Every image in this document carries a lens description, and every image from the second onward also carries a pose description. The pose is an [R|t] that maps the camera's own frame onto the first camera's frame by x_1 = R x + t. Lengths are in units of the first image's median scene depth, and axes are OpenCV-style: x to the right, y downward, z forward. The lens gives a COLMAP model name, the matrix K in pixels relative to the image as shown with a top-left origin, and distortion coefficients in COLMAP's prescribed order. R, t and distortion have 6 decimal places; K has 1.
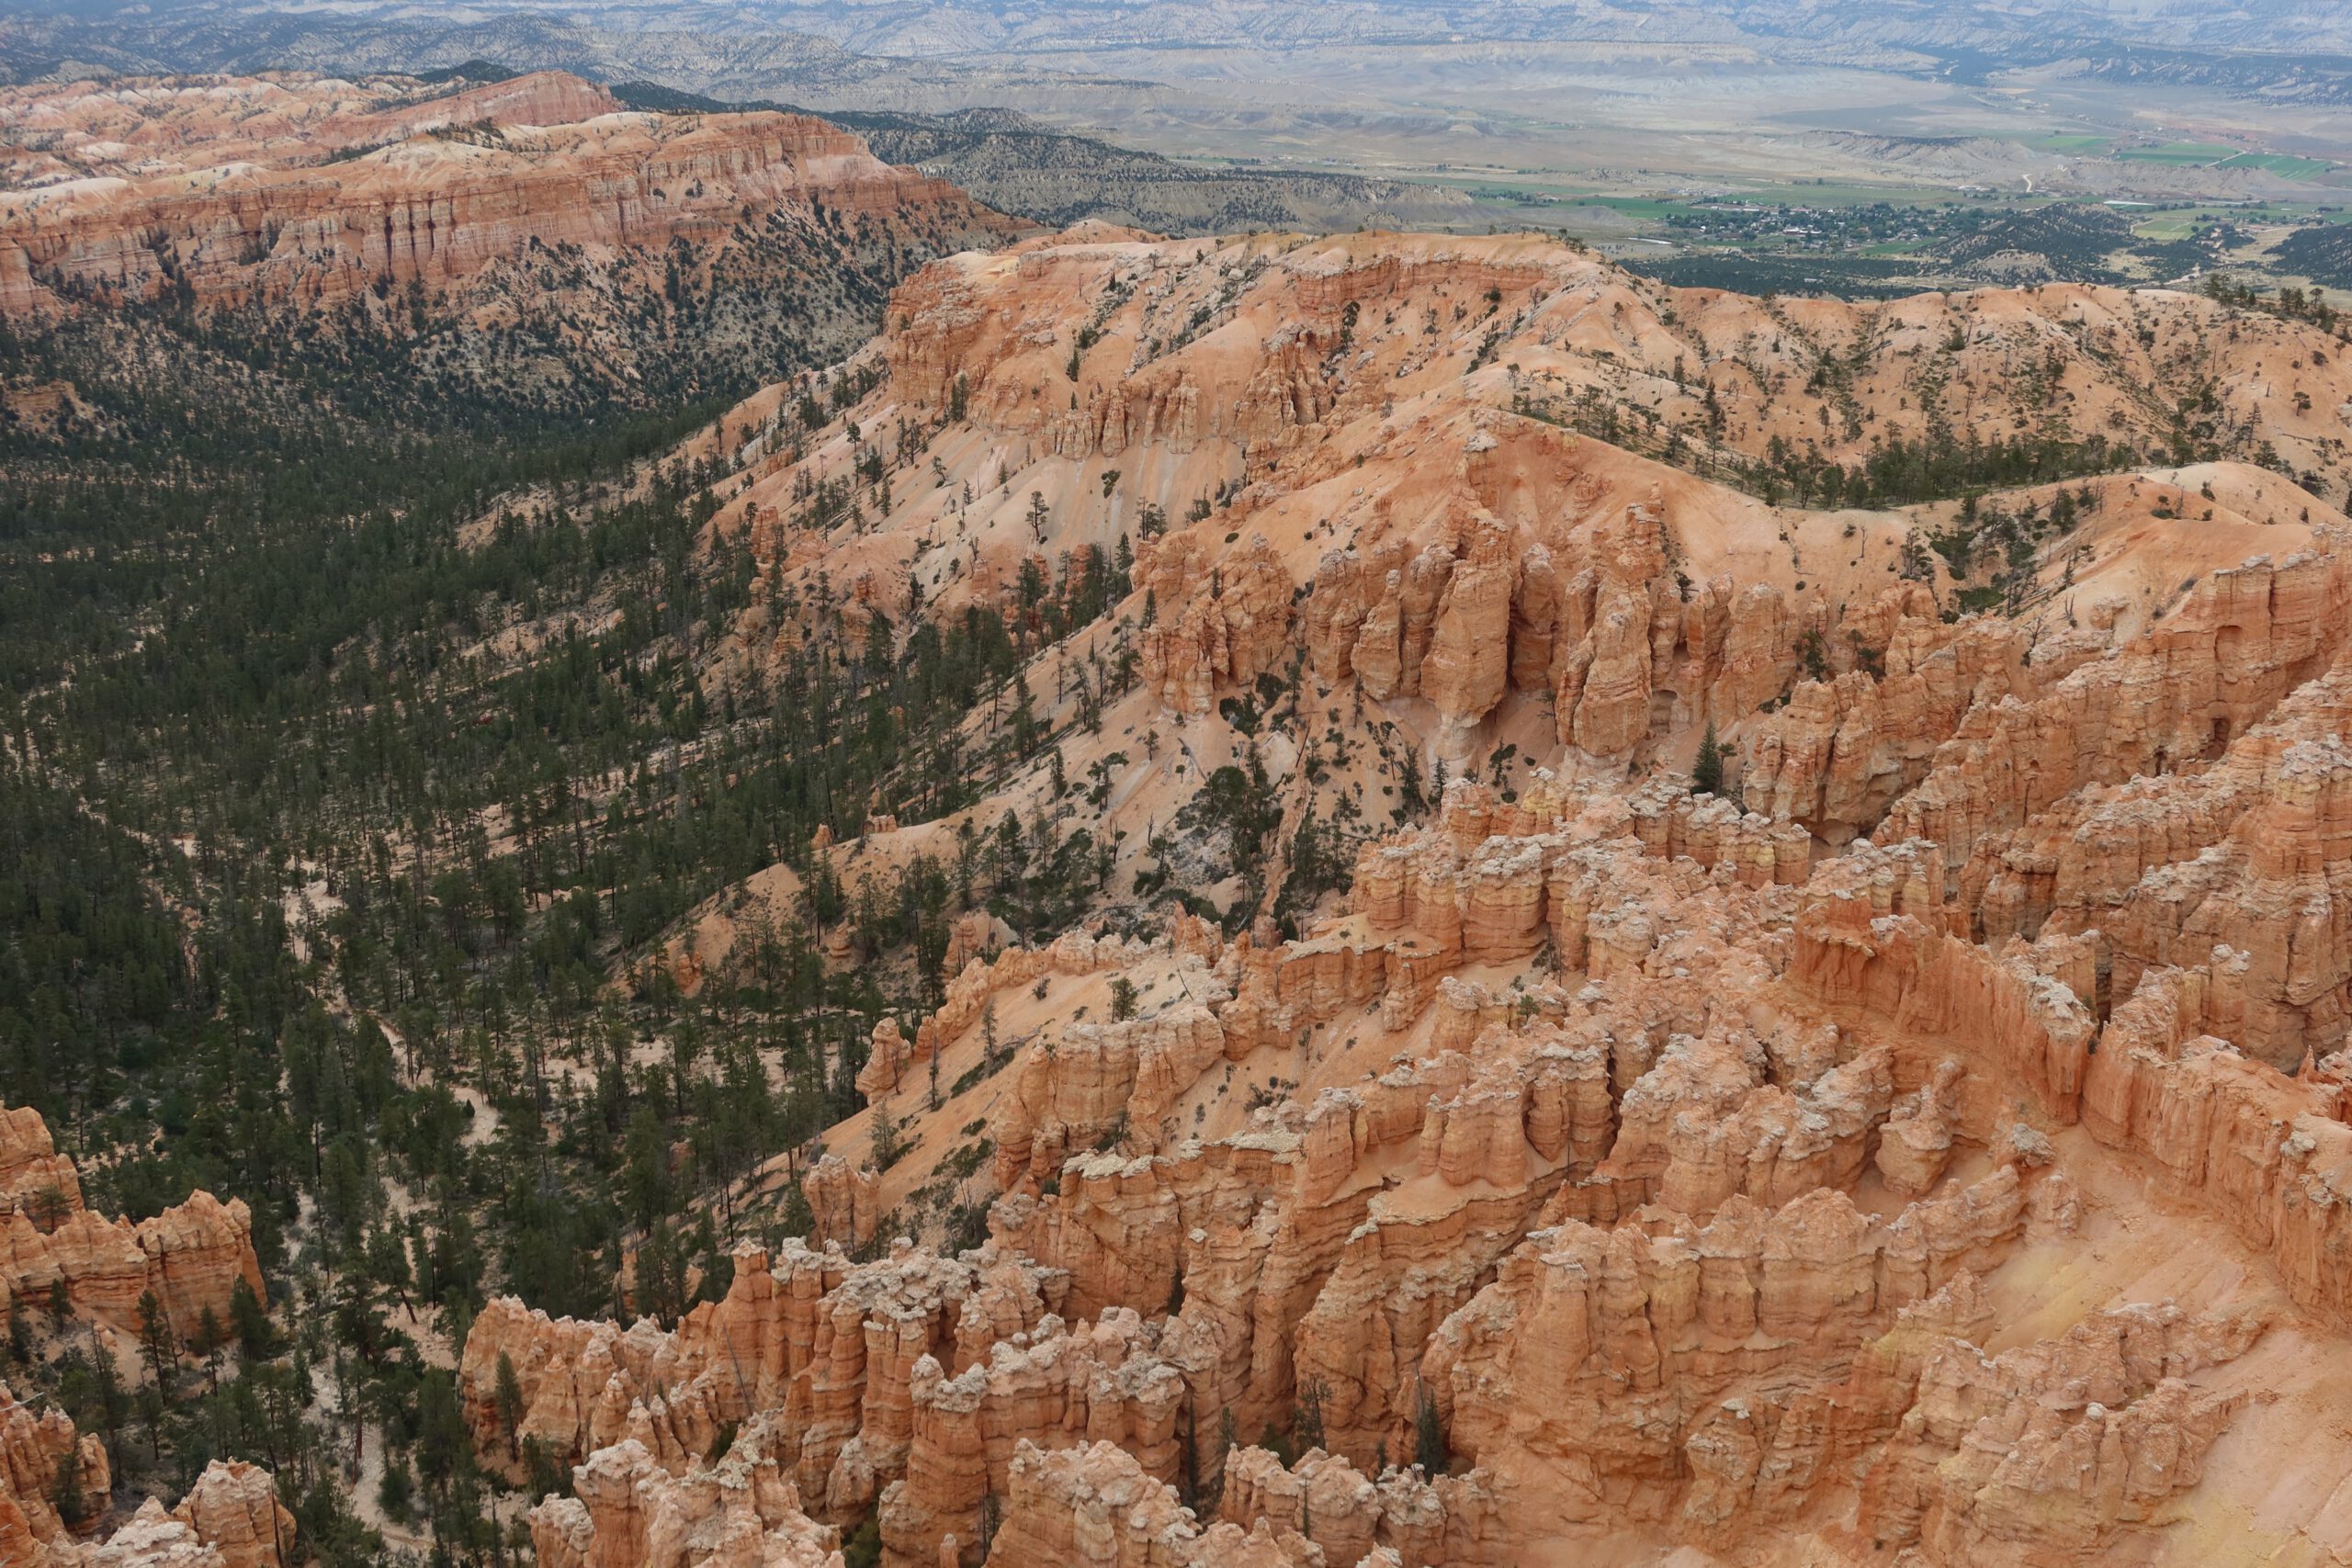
lens RADIAL K [[1947.3, 0, 1176.2], [0, 1947.3, 776.7], [0, 0, 1]] dist [-0.006772, -0.000309]
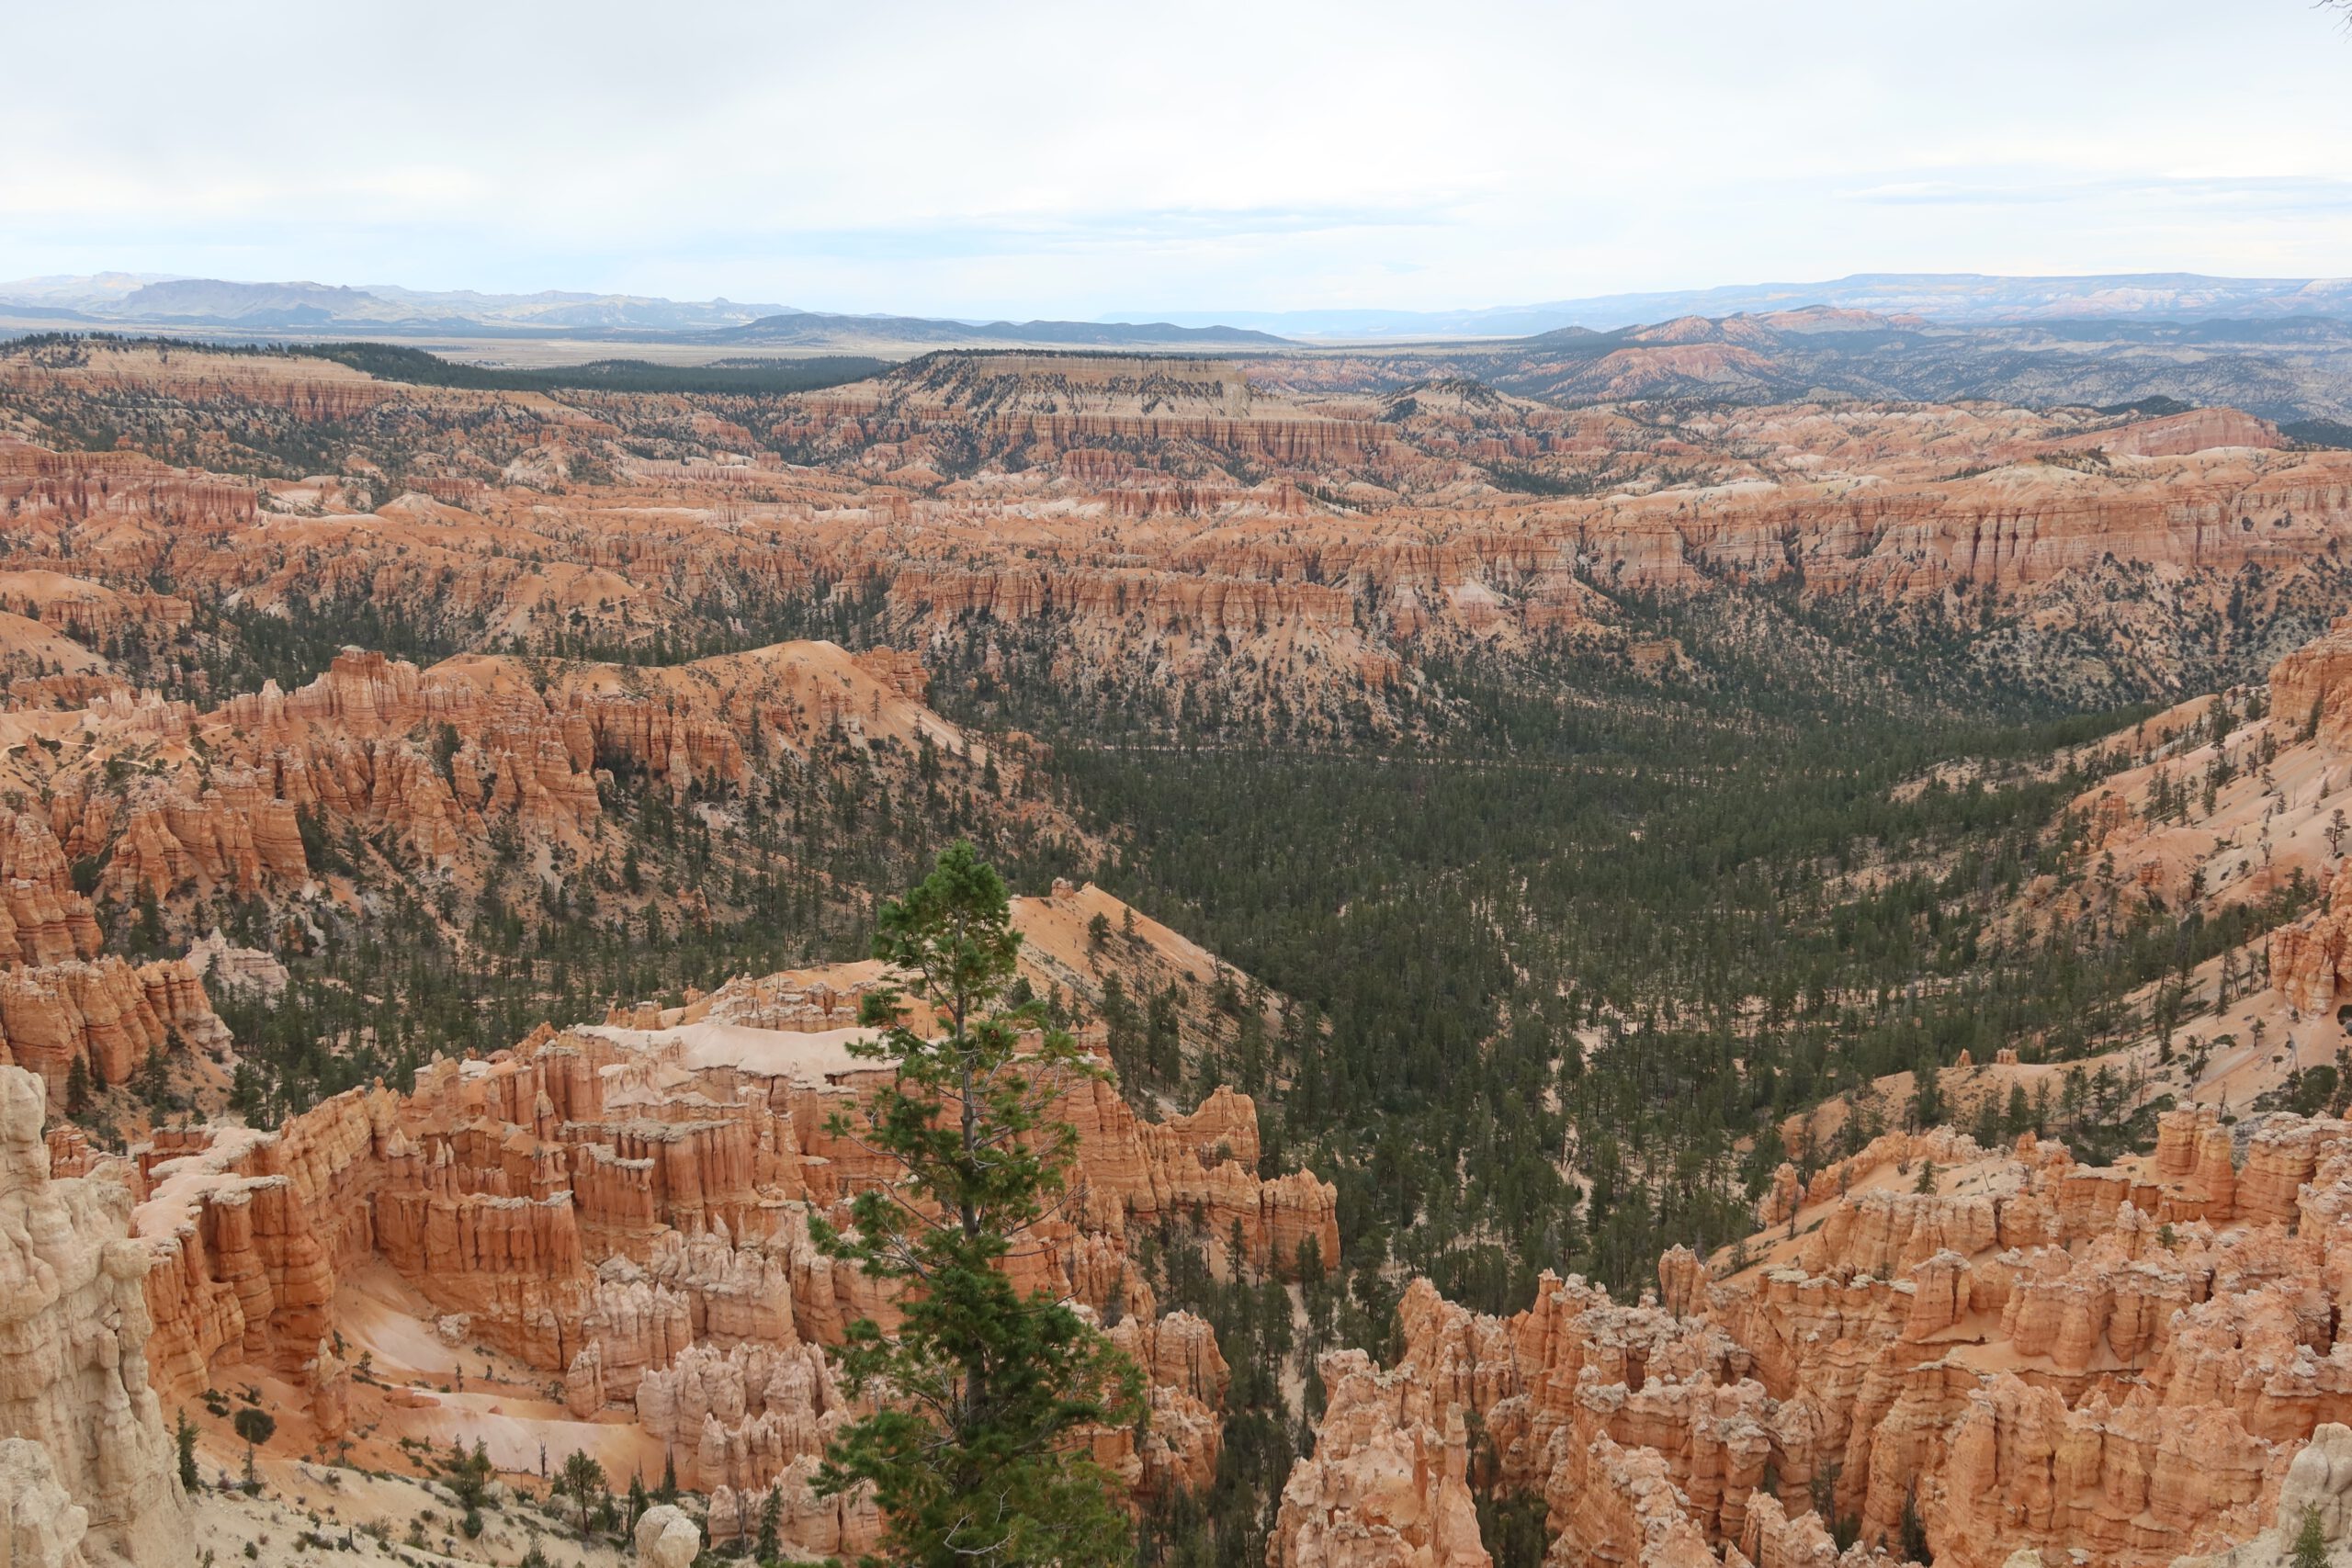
lens RADIAL K [[1379.4, 0, 1174.5], [0, 1379.4, 792.3], [0, 0, 1]] dist [-0.001213, -0.001710]
pose [[0.872469, 0.153900, -0.463803, -0.406730], [-0.190187, 0.981221, -0.032173, -0.016862], [0.450141, 0.116279, 0.885354, 0.079698]]
